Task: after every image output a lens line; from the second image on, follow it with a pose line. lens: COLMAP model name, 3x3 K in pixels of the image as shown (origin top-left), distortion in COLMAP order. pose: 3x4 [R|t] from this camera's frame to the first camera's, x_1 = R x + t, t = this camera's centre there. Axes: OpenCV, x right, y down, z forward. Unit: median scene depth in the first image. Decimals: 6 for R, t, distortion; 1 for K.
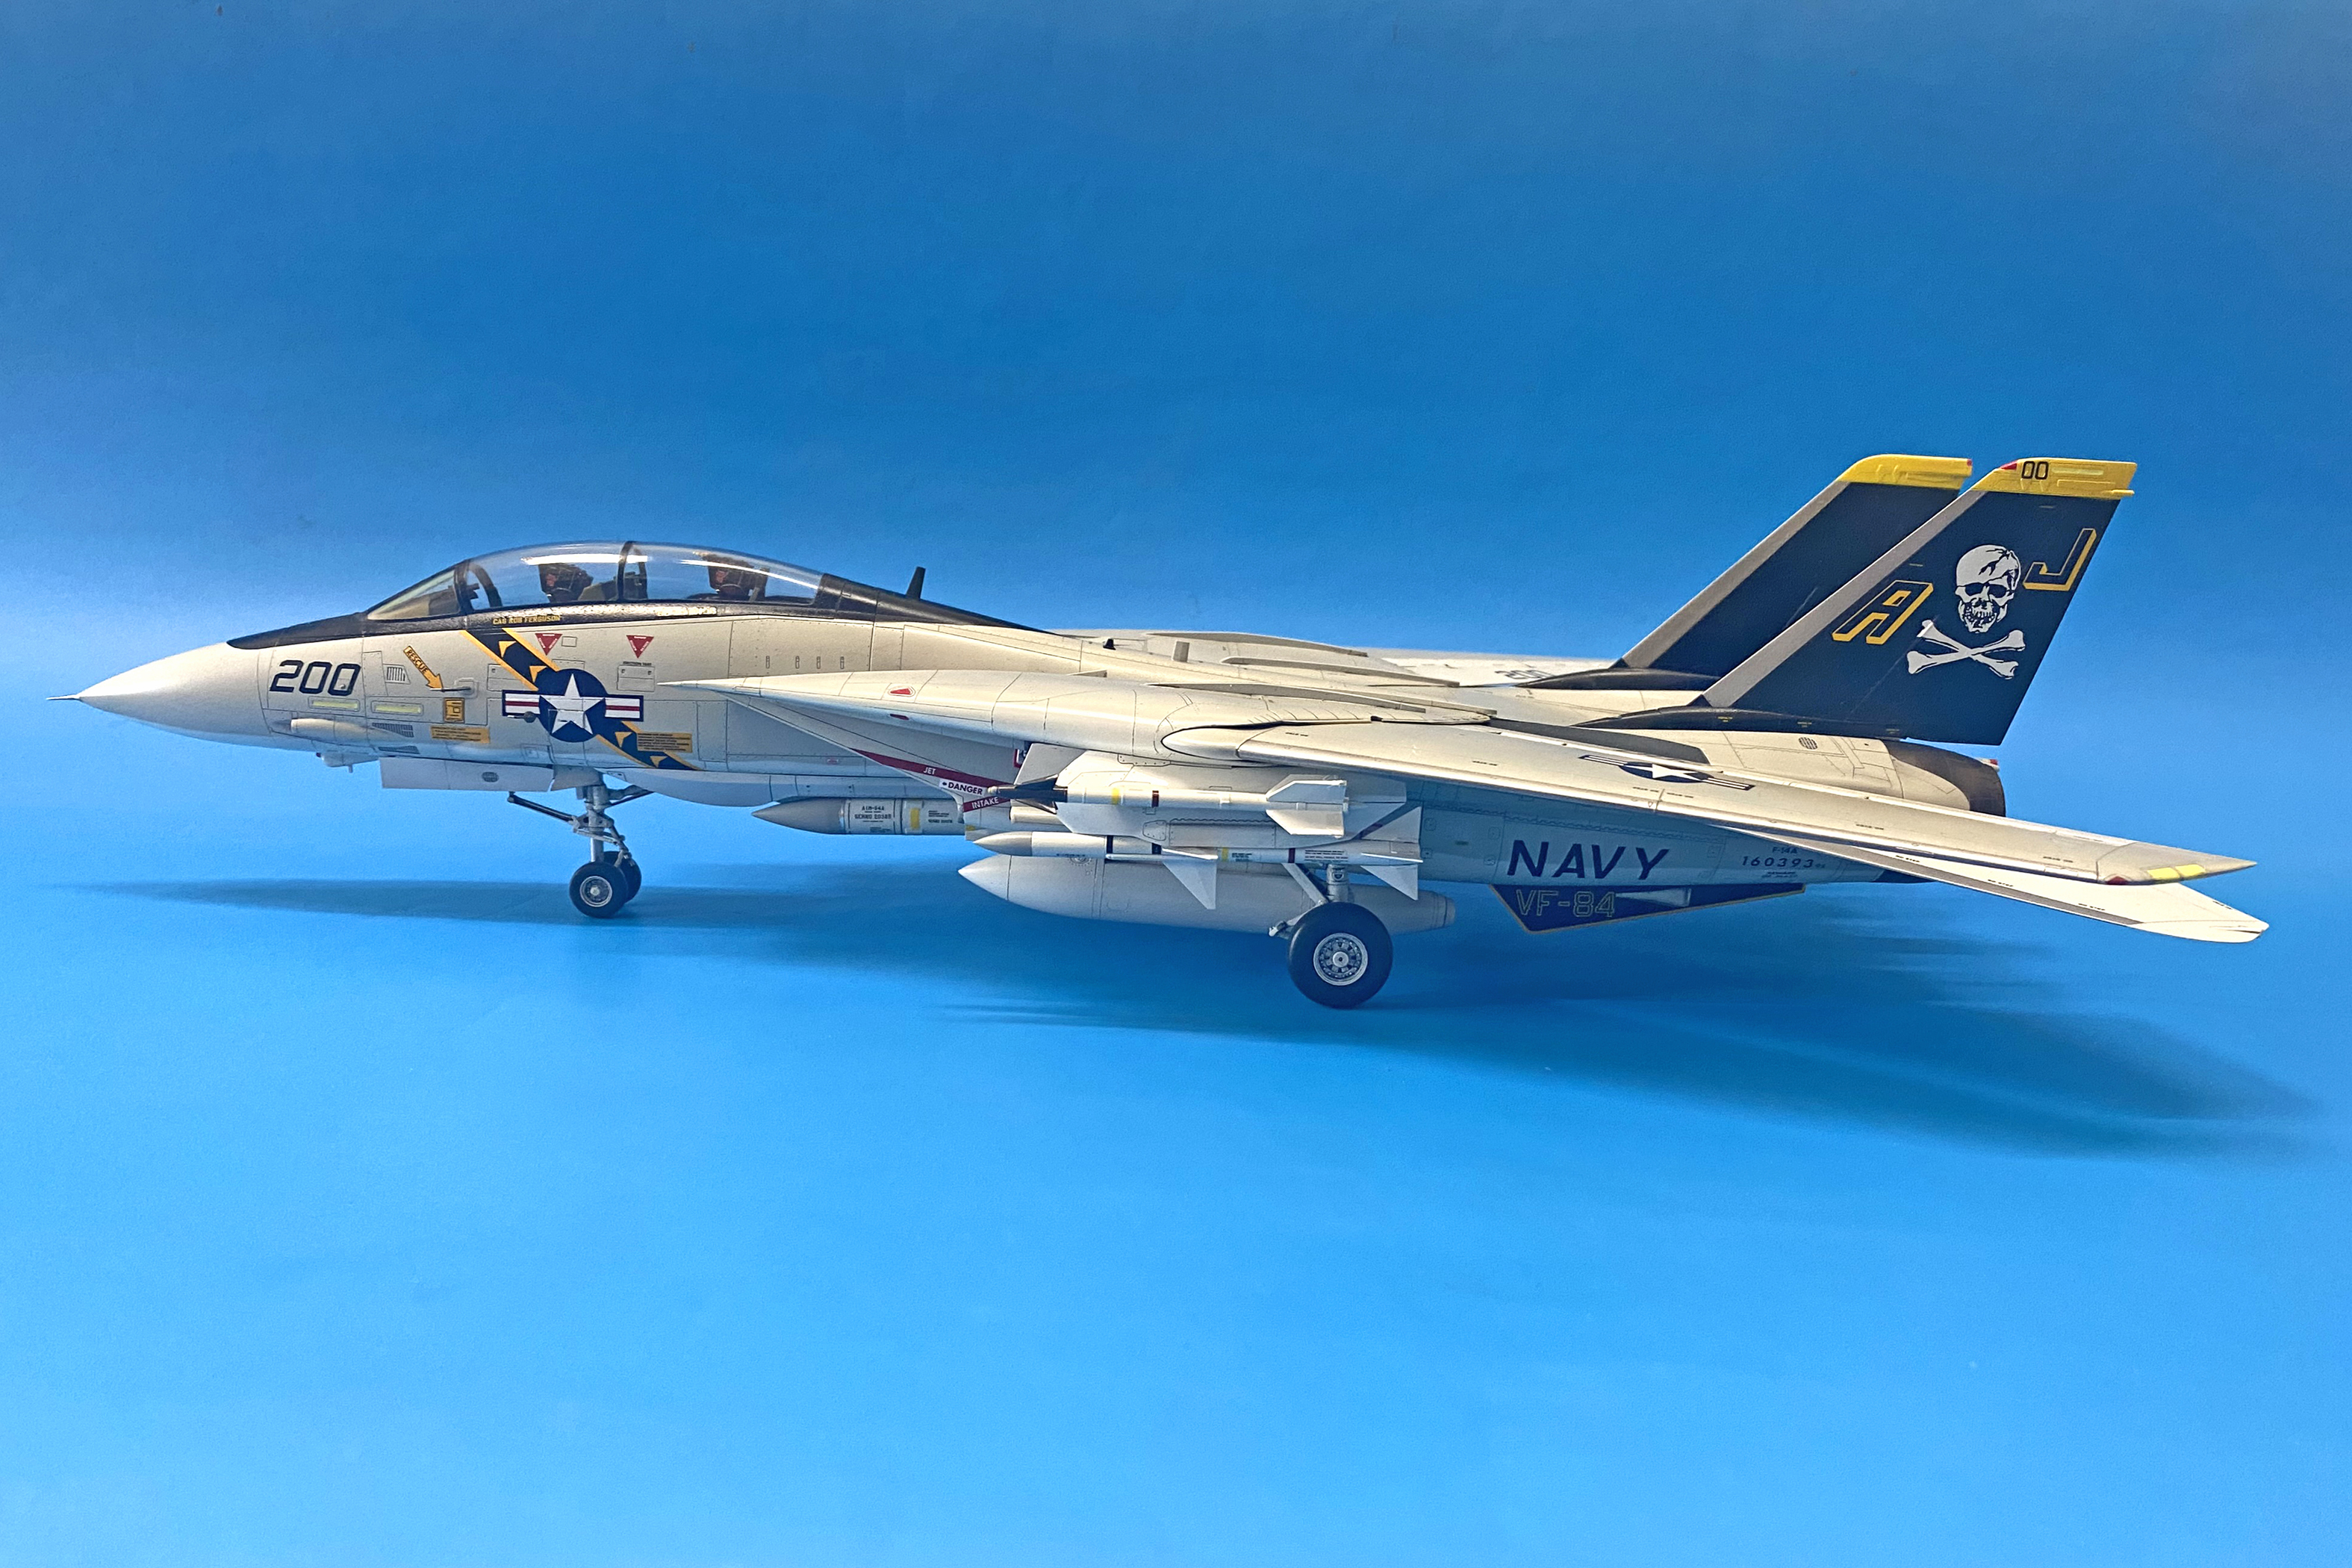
lens RADIAL K [[1839.6, 0, 1179.8], [0, 1839.6, 837.4], [0, 0, 1]] dist [0.039607, -0.085779]
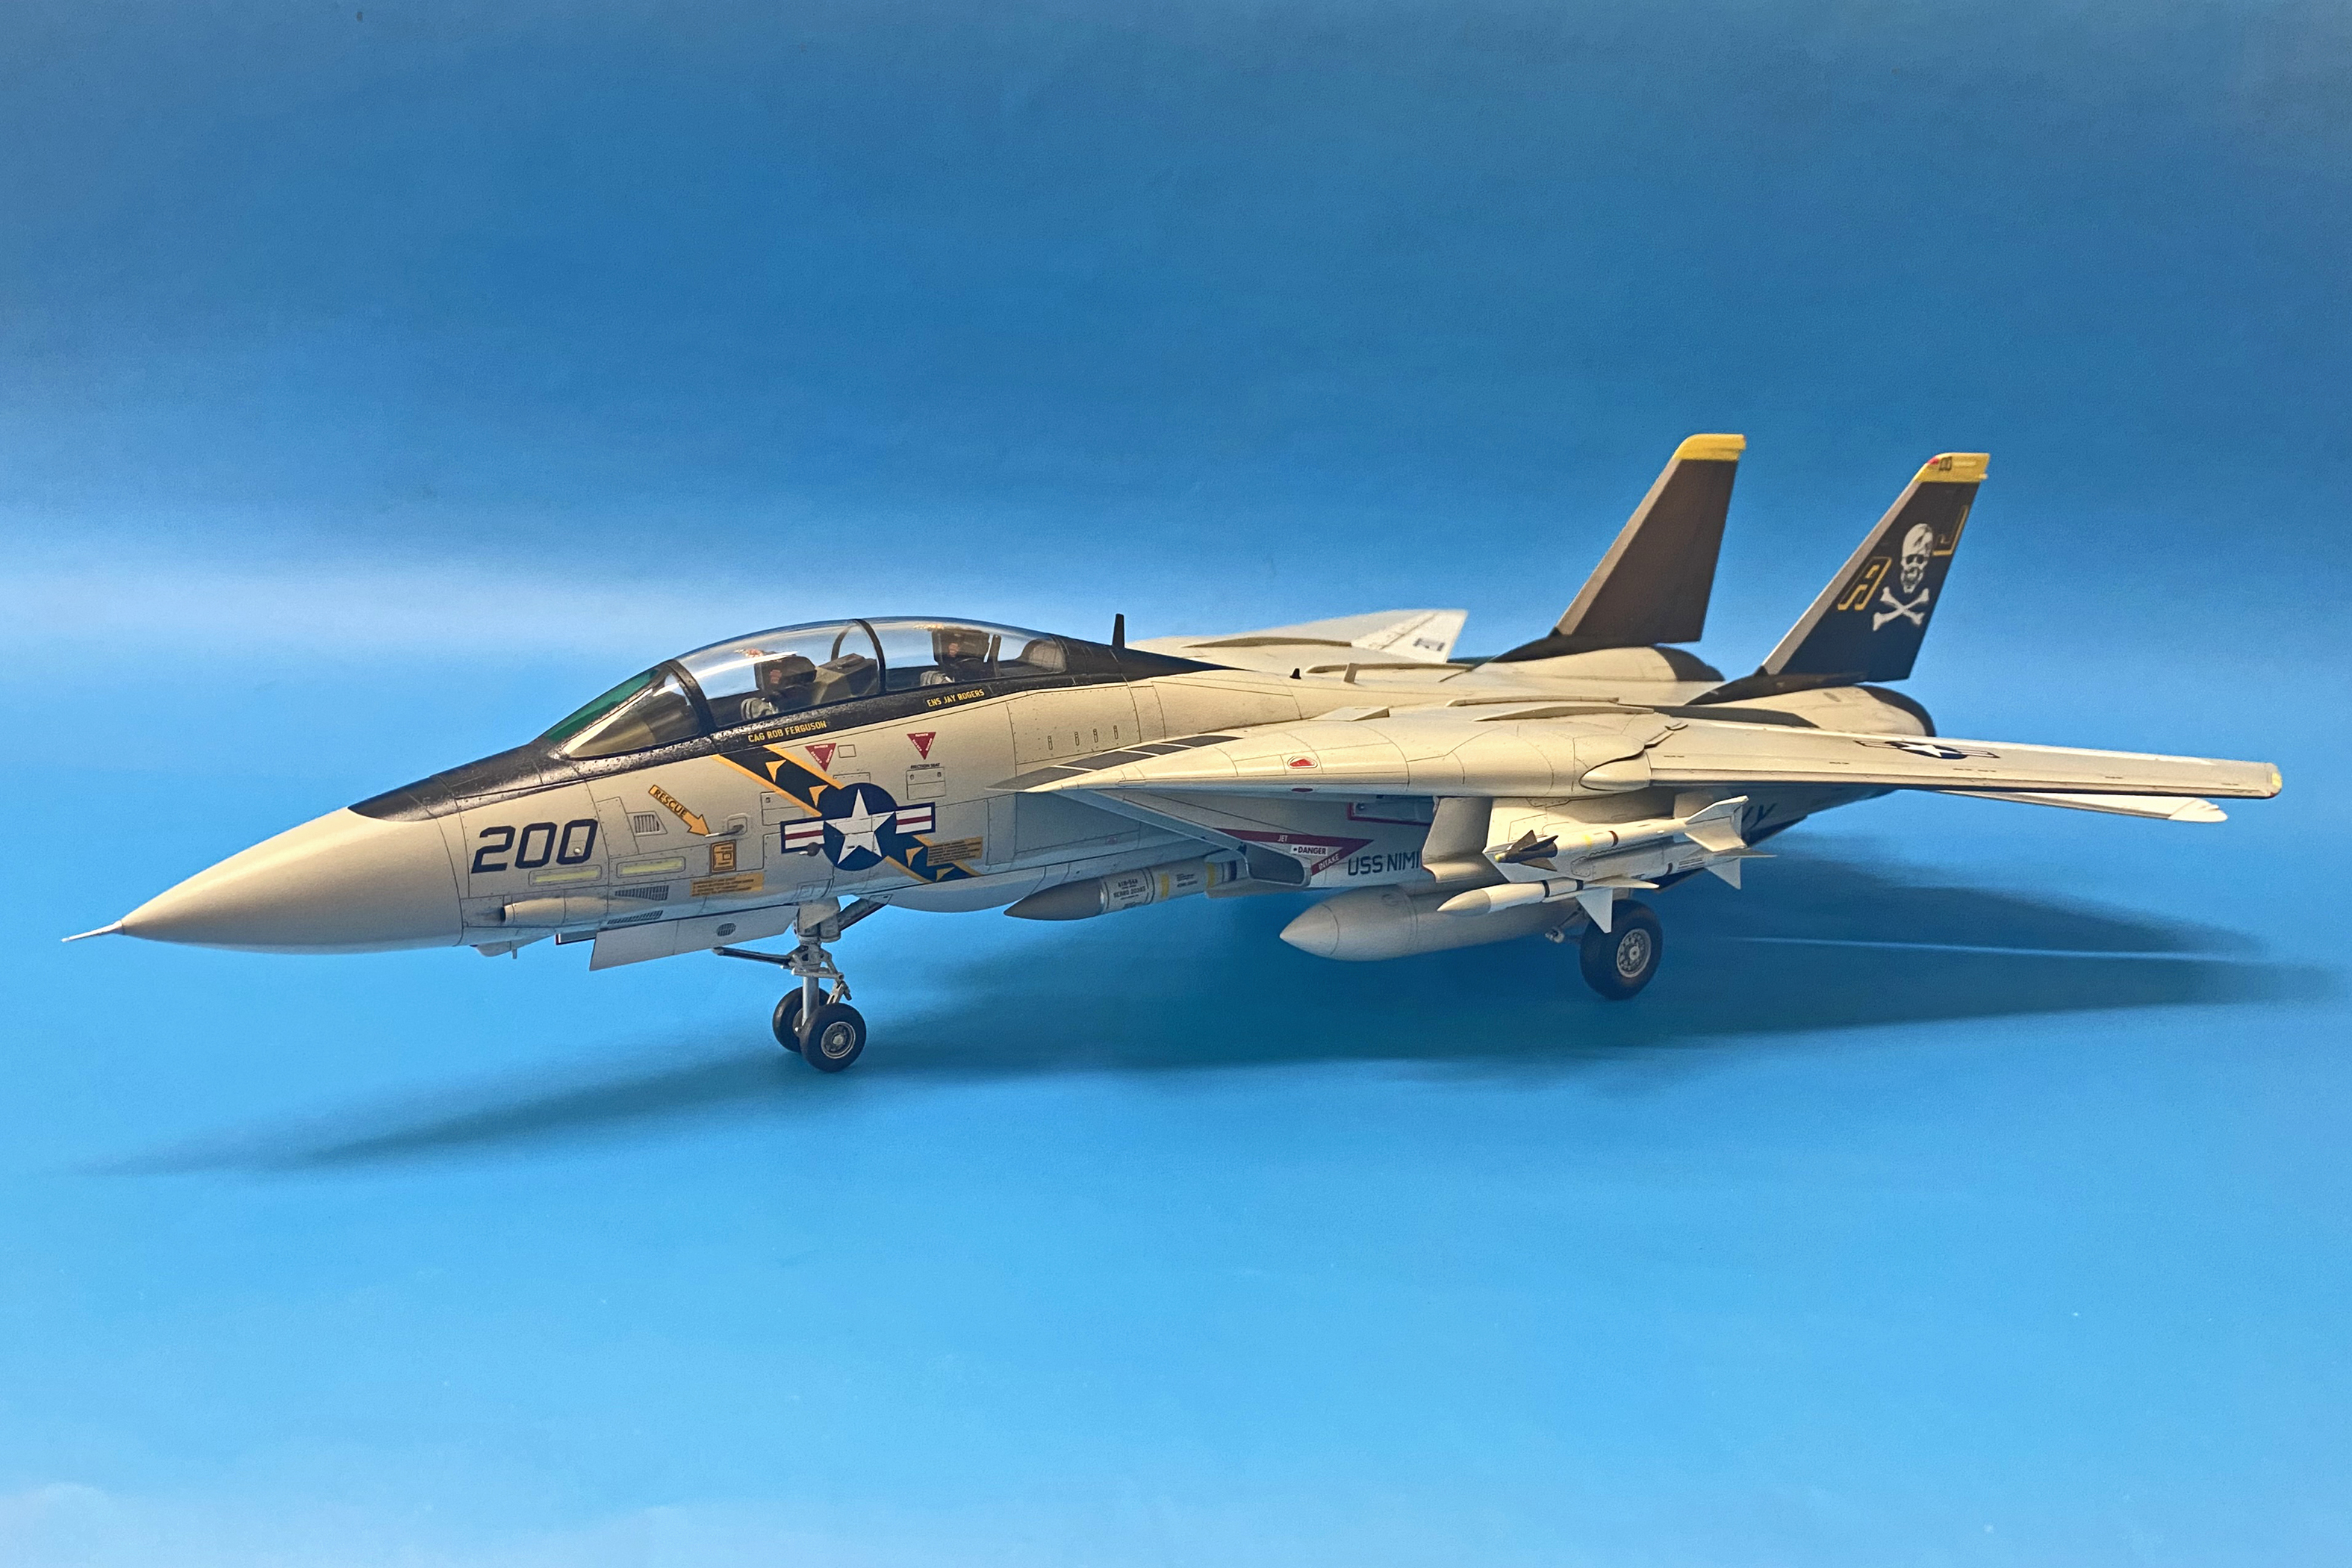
lens RADIAL K [[1839.6, 0, 1168.1], [0, 1839.6, 740.3], [0, 0, 1]] dist [0.039607, -0.085779]
pose [[0.815791, -0.132974, 0.562853, -0.673843], [0.118158, 0.991003, 0.062868, -0.145204], [-0.566149, 0.015218, 0.824163, 0.245132]]
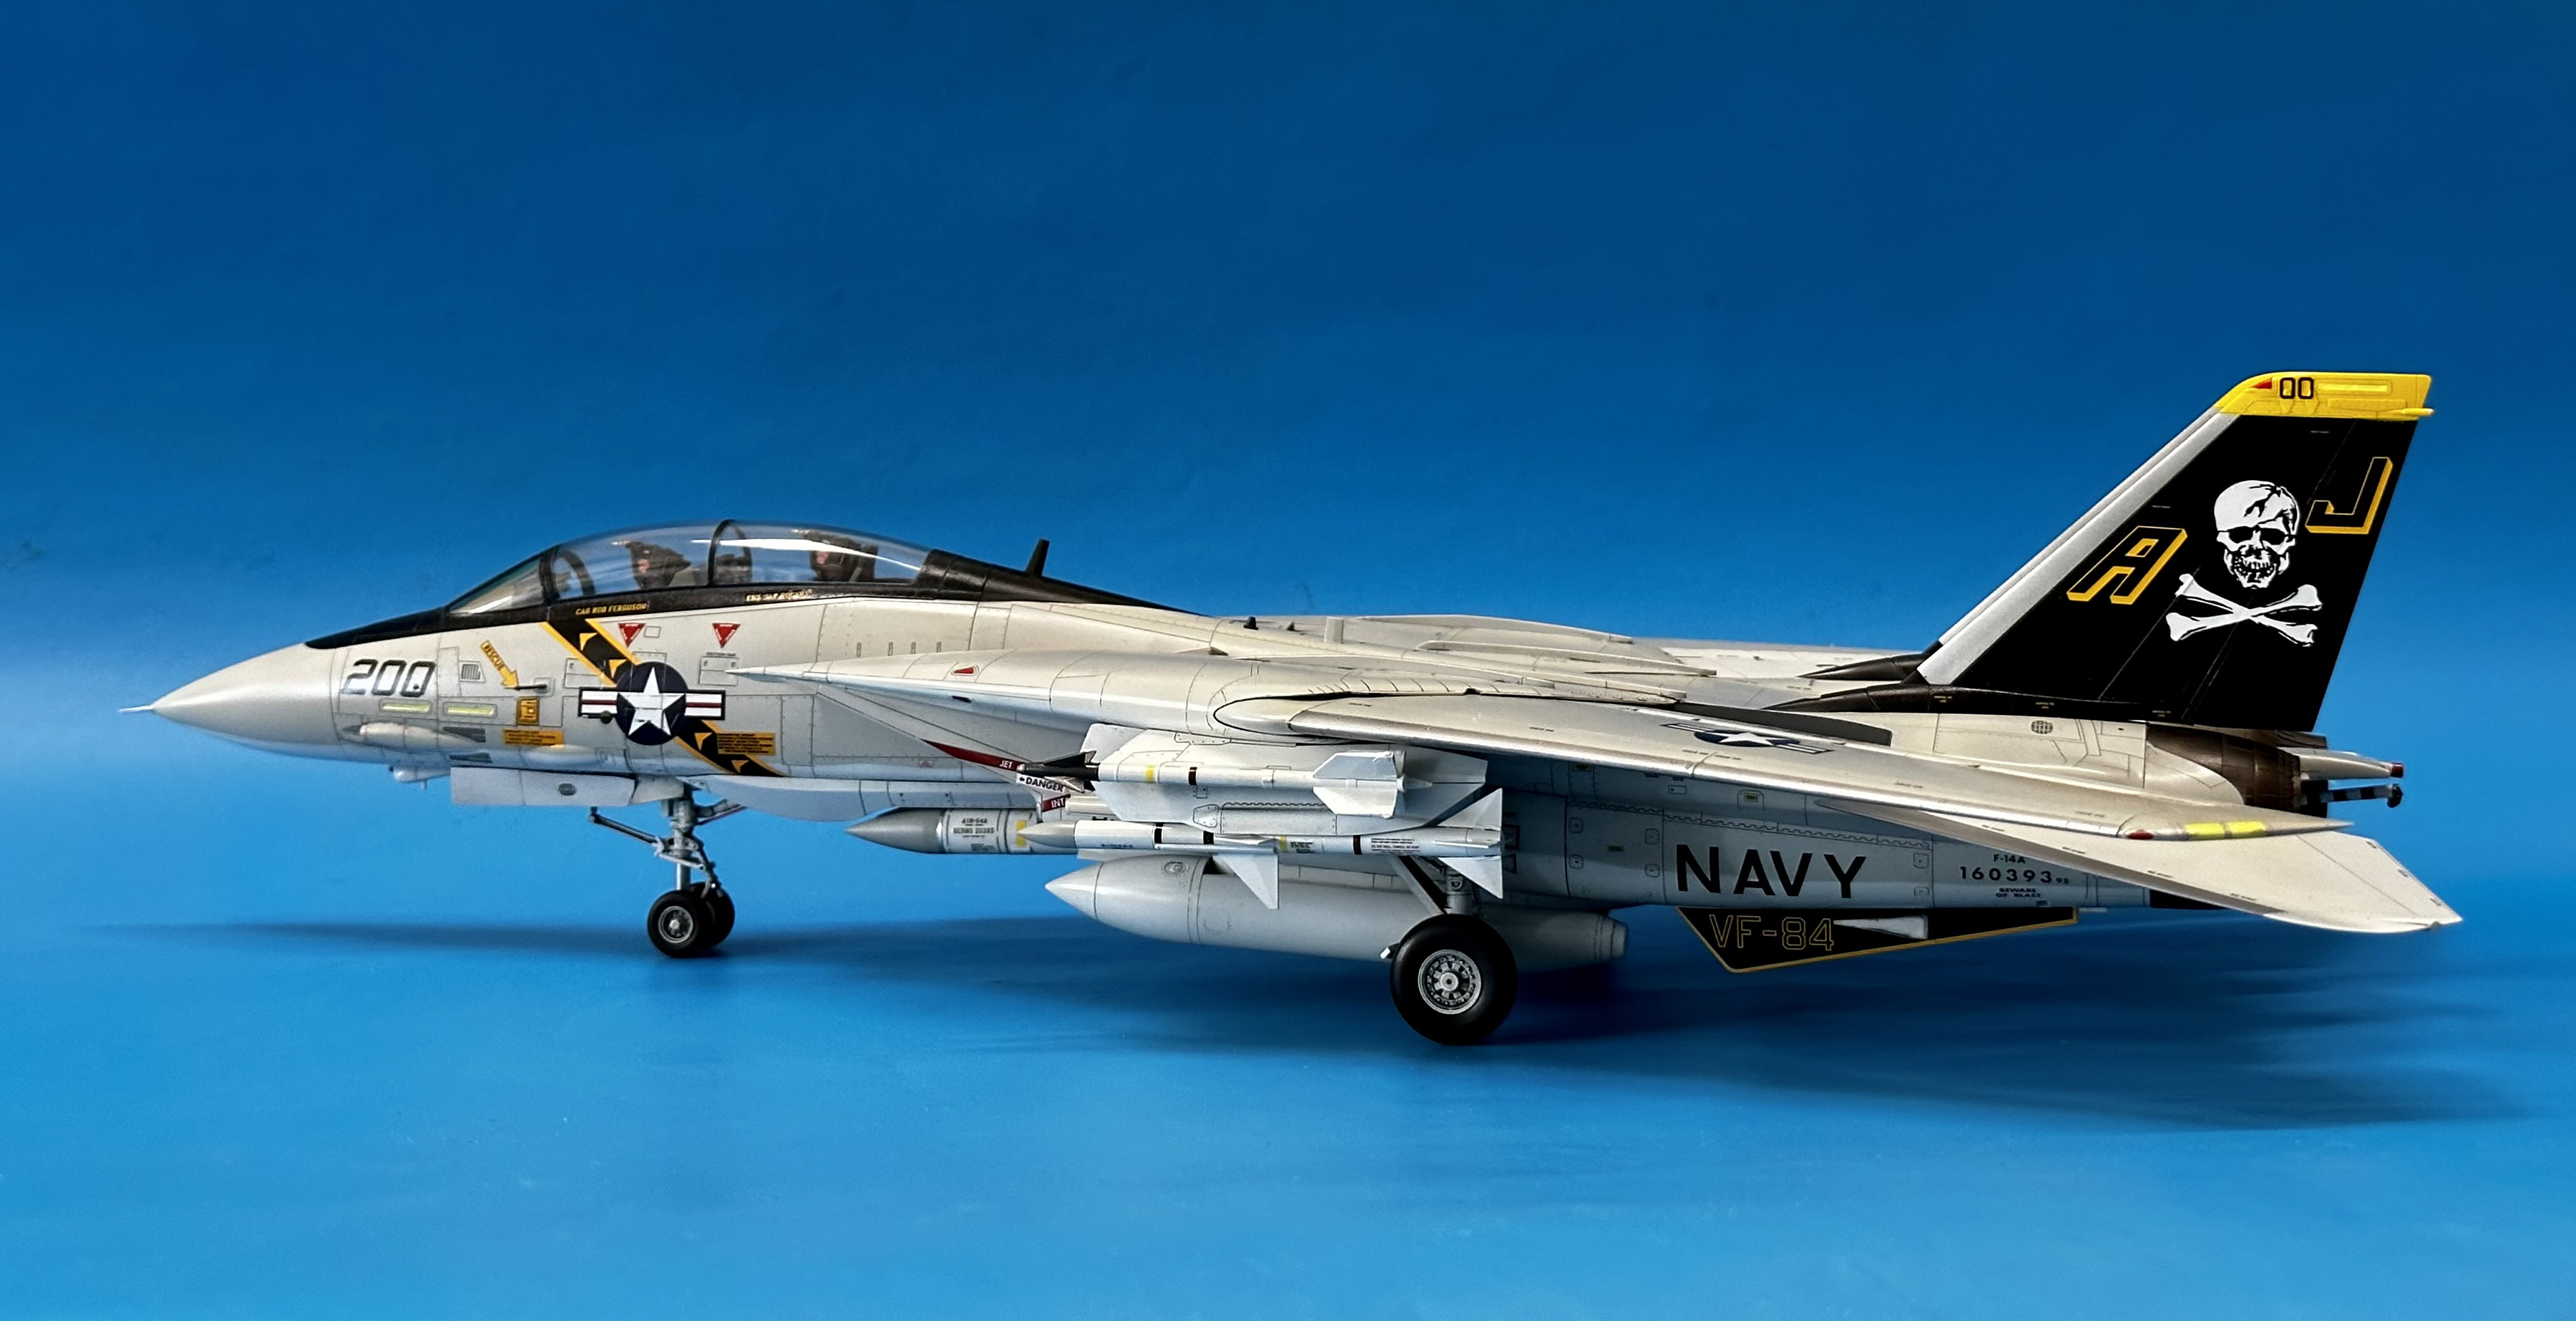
lens RADIAL K [[3647.7, 0, 1308.2], [0, 3647.7, 405.7], [0, 0, 1]] dist [0.168501, 0.000000]
pose [[0.966004, -0.033212, -0.256387, 0.433746], [-0.020838, 0.978485, -0.205264, 0.144302], [0.257688, 0.203628, 0.944528, -0.615541]]
